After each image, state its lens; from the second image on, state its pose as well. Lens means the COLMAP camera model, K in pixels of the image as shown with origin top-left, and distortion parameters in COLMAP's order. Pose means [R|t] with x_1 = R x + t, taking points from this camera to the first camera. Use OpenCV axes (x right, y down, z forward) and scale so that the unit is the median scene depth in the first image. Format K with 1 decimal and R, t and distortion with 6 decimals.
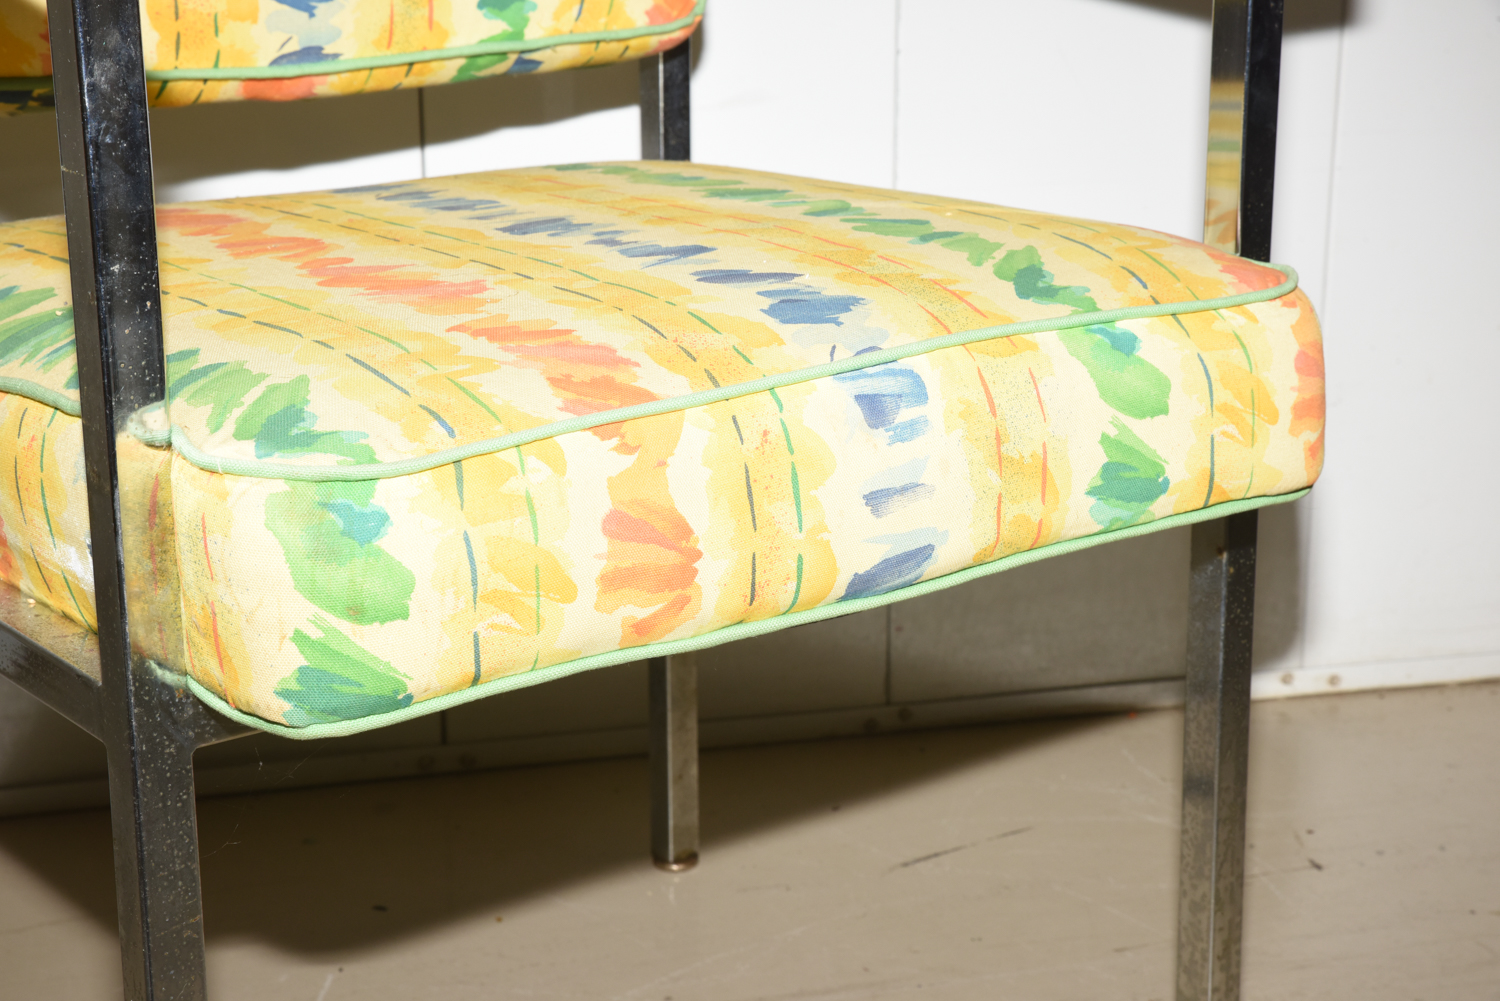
lens RADIAL K [[2634.4, 0, 743.2], [0, 2634.4, 505.7], [0, 0, 1]] dist [0.124527, 0.240346]
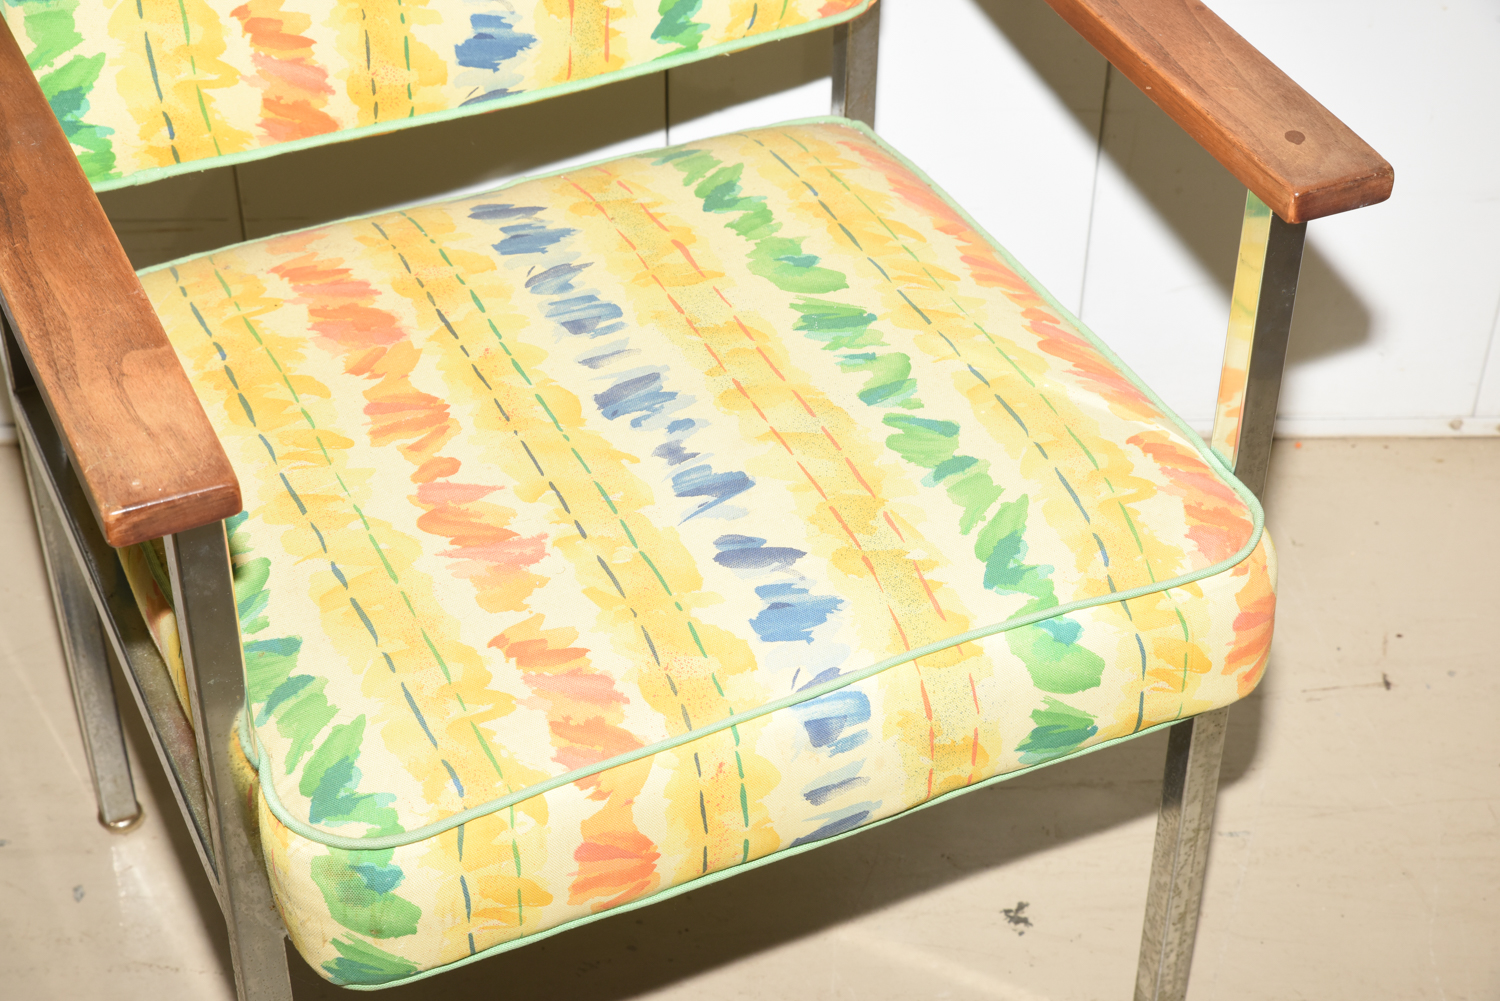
lens RADIAL K [[2681.8, 0, 743.7], [0, 2681.8, 495.9], [0, 0, 1]] dist [0.140974, 0.356657]
pose [[0.976643, 0.144965, -0.158600, 0.198622], [-0.069664, 0.911880, 0.404502, -0.647438], [0.203262, -0.384005, 0.900680, -0.118179]]
